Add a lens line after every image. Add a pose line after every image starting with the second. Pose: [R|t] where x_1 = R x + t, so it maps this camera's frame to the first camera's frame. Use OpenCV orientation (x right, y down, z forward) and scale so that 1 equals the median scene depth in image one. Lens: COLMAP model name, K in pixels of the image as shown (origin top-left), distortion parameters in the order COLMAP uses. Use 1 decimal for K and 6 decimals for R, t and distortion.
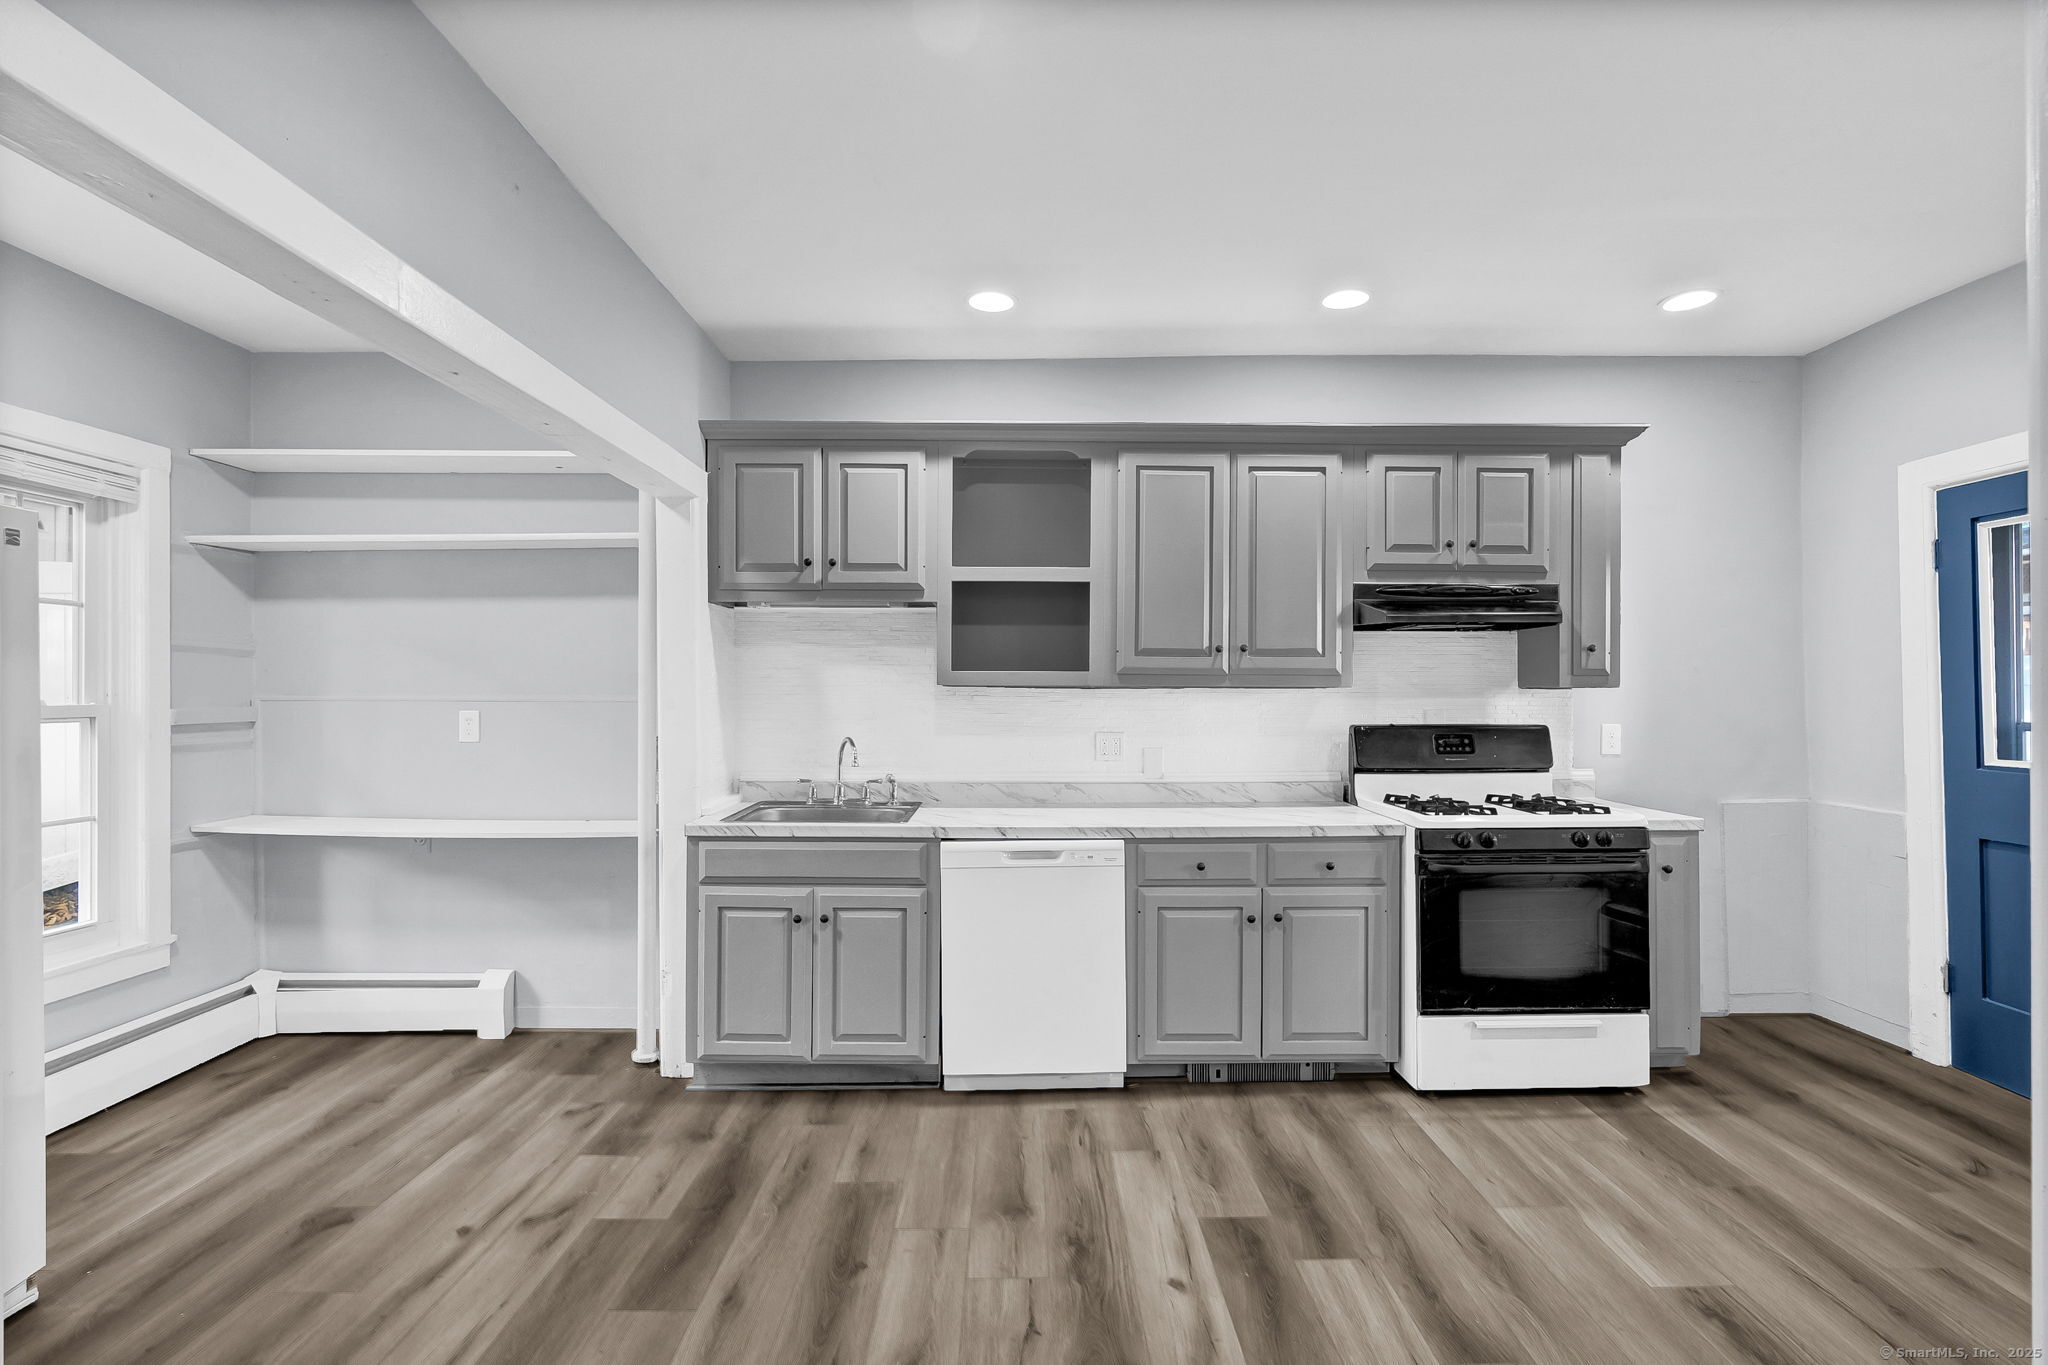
lens RADIAL K [[954.5, 0, 1033.7], [0, 954.5, 688.1], [0, 0, 1]] dist [-0.010323, 0.002933]
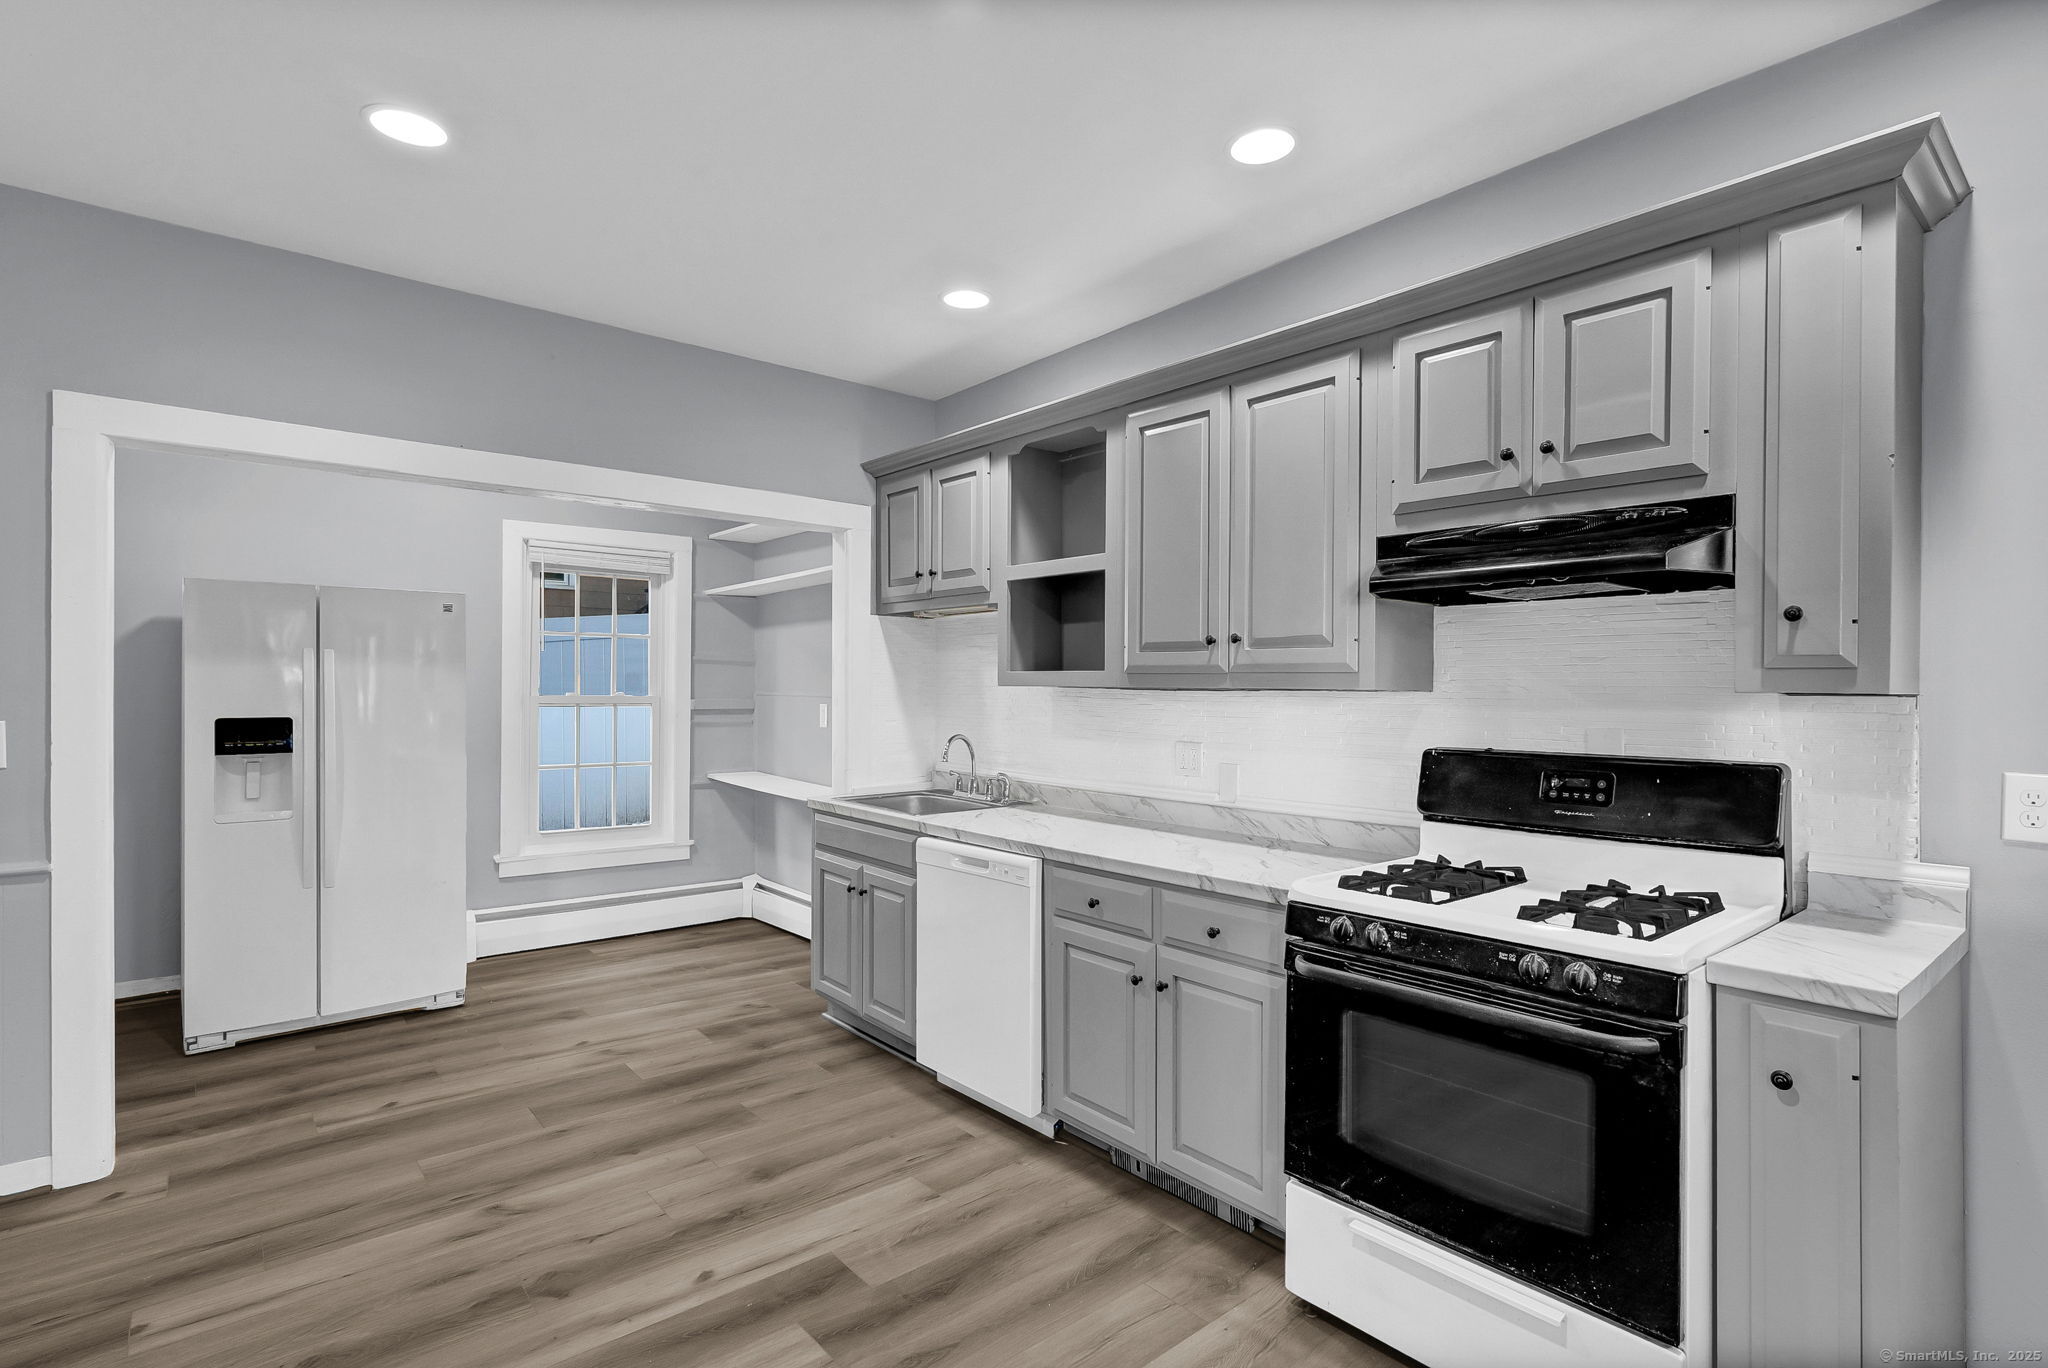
lens RADIAL K [[995.4, 0, 1042.8], [0, 995.4, 686.9], [0, 0, 1]] dist [-0.006374, 0.001682]
pose [[0.637278, 0.002692, -0.770629, 0.759549], [-0.005969, 0.999981, -0.001443, -0.000712], [0.770611, 0.005519, 0.637282, 0.381838]]
